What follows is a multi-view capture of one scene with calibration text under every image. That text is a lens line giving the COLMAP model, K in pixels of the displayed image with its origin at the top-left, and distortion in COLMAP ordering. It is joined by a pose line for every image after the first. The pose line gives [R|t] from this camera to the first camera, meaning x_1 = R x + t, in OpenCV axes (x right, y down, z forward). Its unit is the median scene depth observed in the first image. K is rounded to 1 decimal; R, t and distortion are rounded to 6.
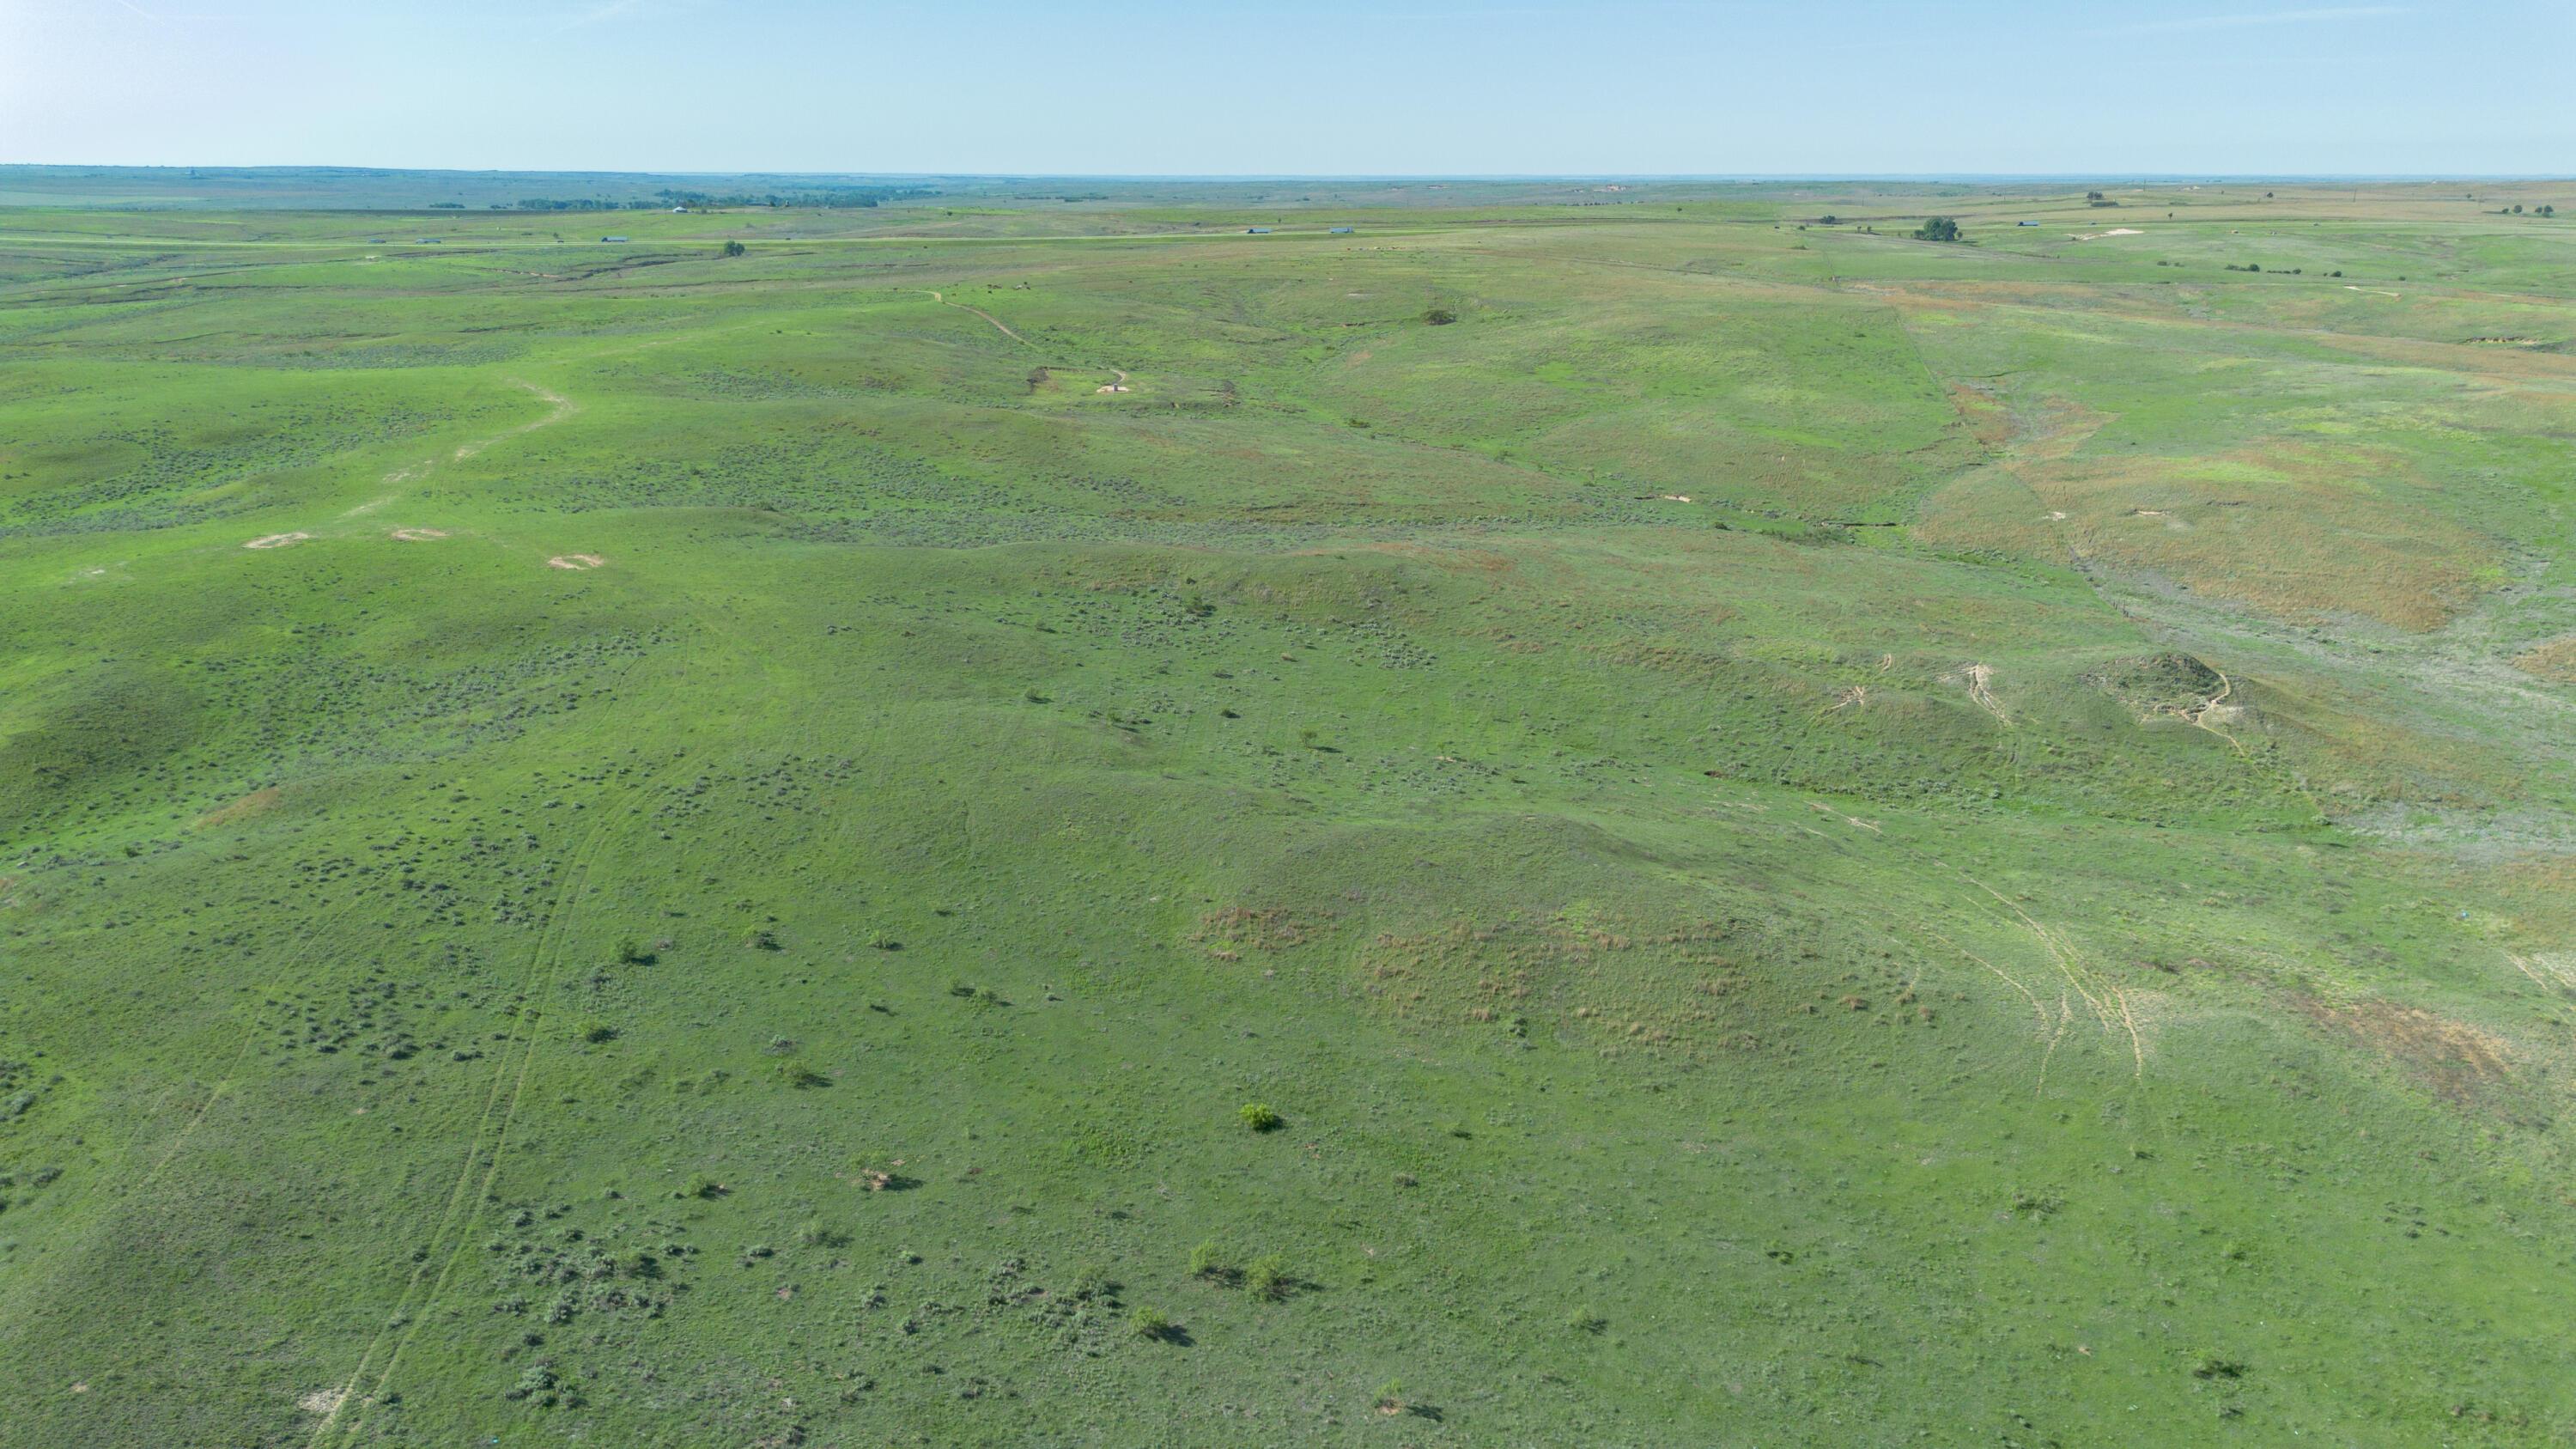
lens RADIAL K [[1822.8, 0, 1292.3], [0, 1822.8, 739.8], [0, 0, 1]] dist [0.066731, -0.063944]
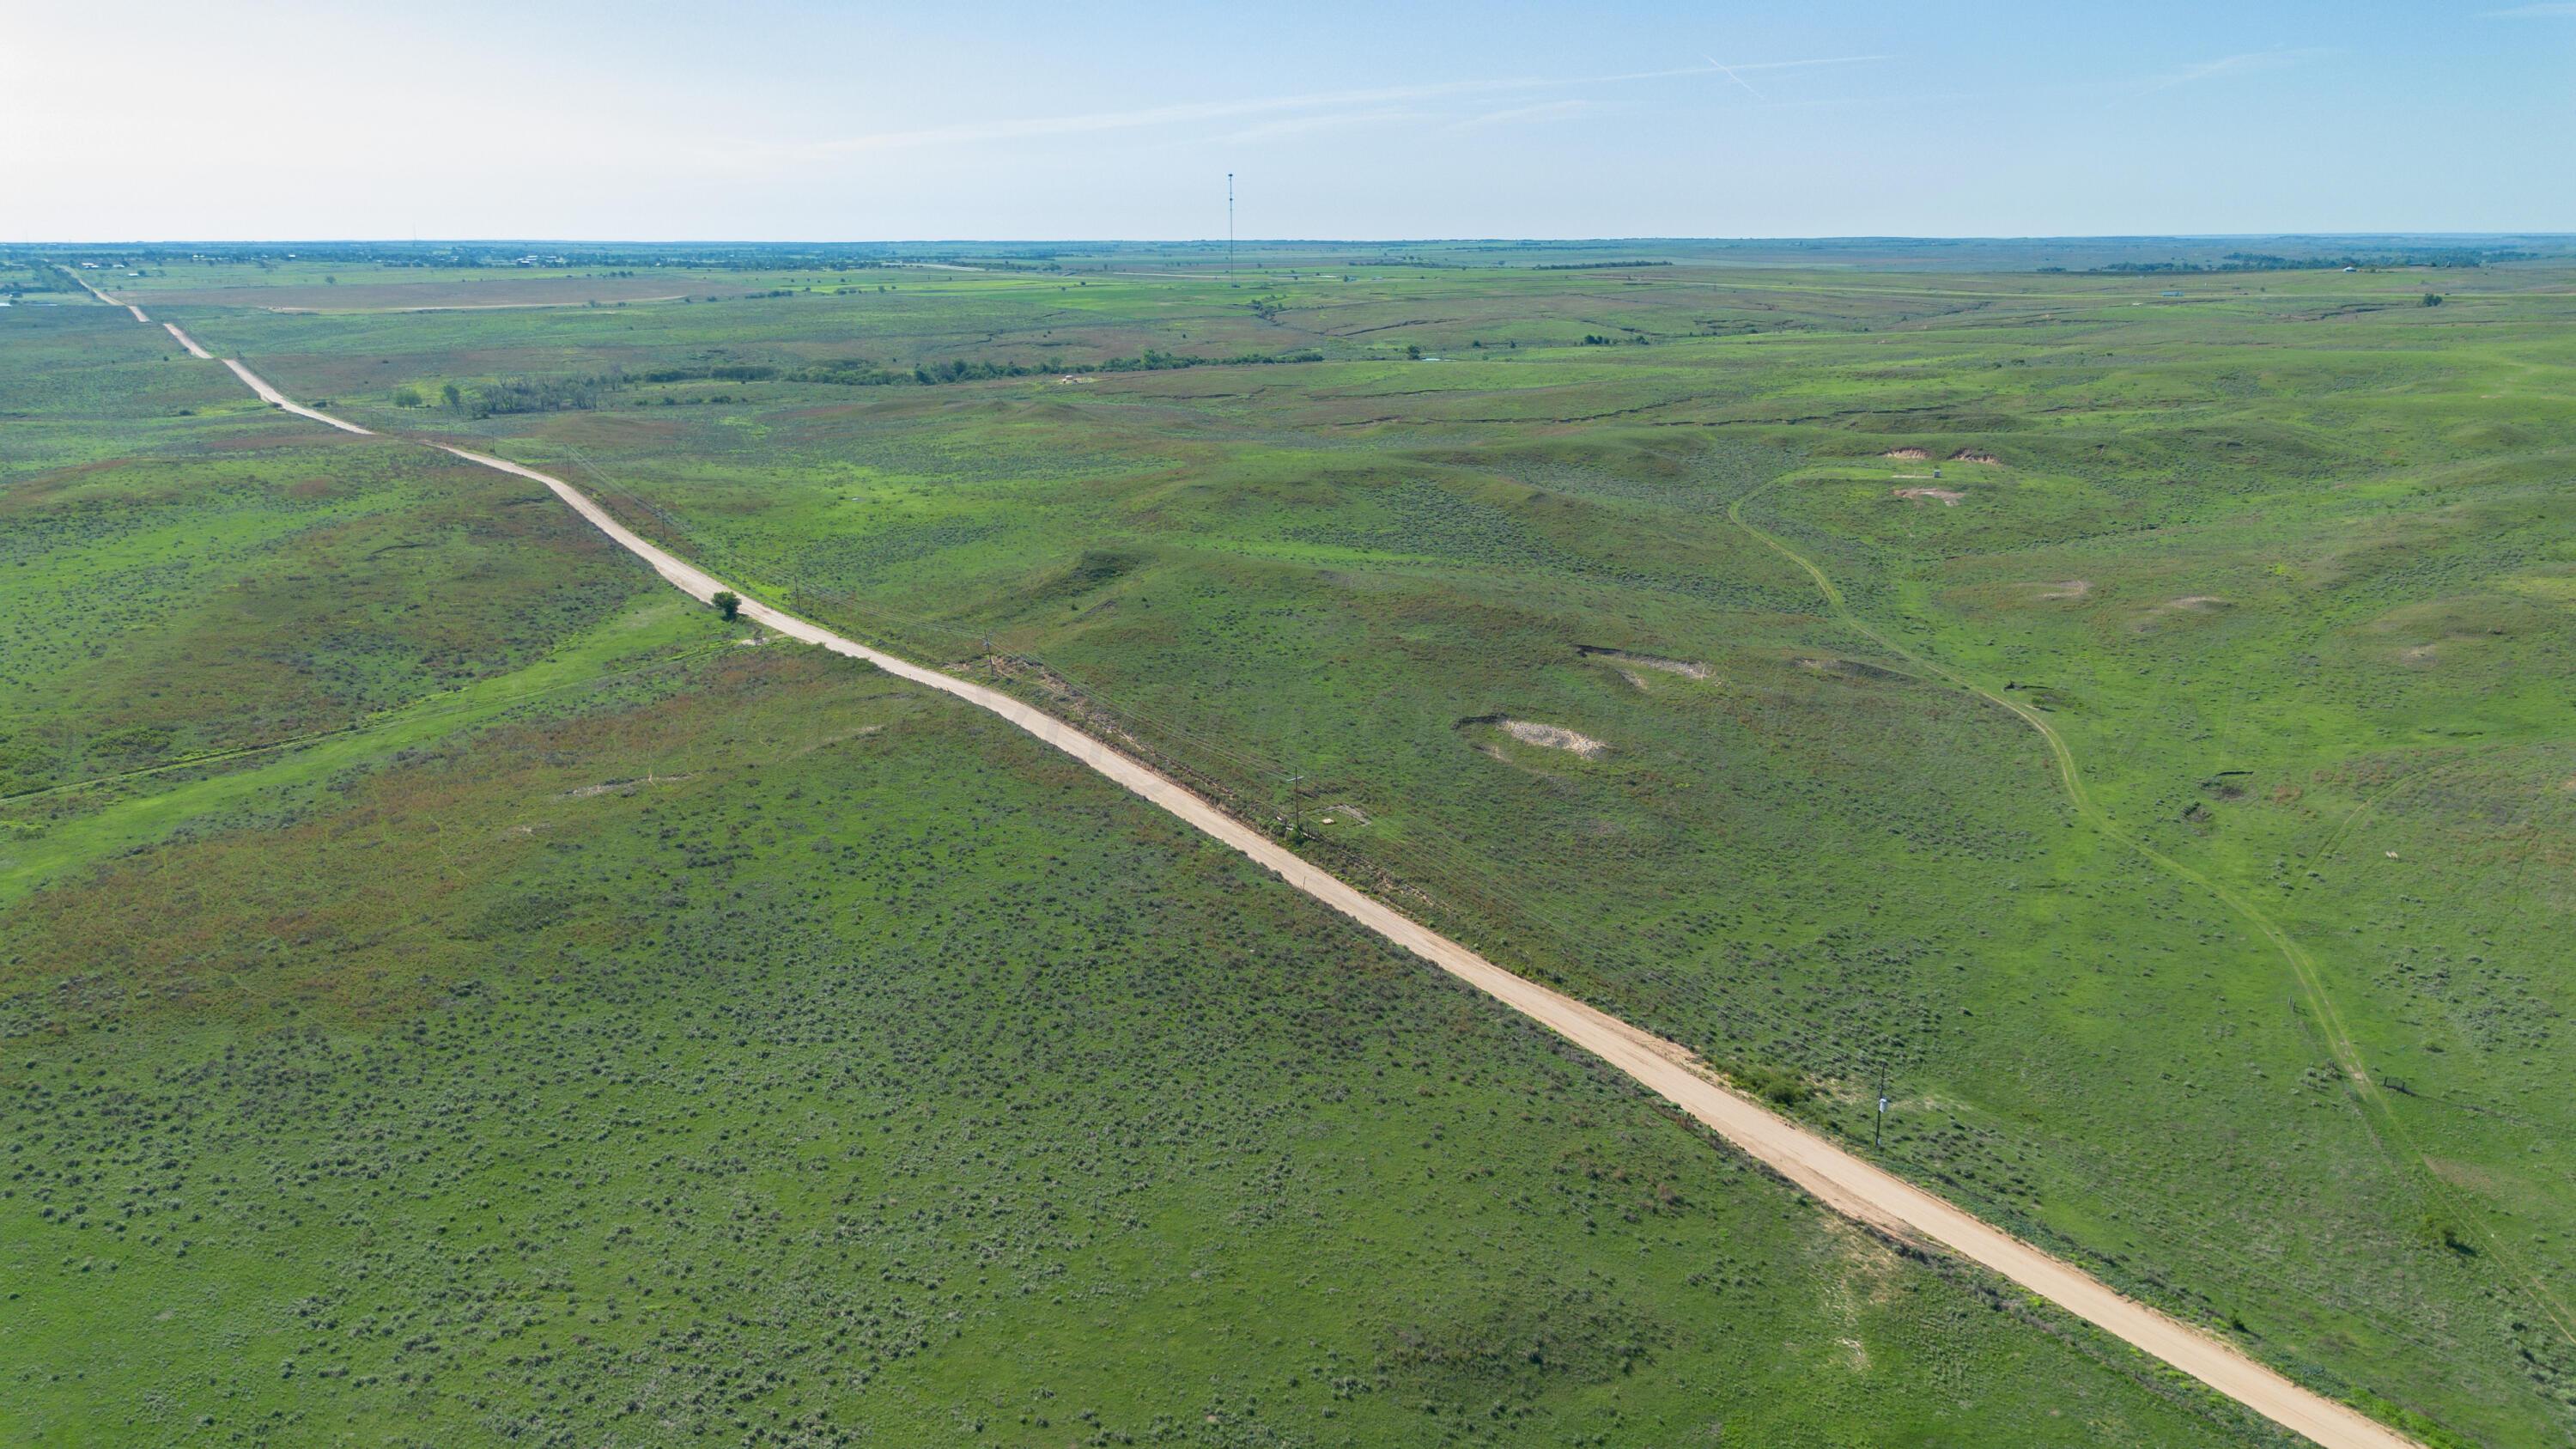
lens RADIAL K [[1822.8, 0, 1276.1], [0, 1822.8, 718.2], [0, 0, 1]] dist [0.066731, -0.063944]
pose [[0.730873, 0.168217, -0.661459, -0.003471], [-0.195969, 0.980064, 0.032708, 0.115476], [0.653774, 0.105720, 0.749268, -0.394733]]
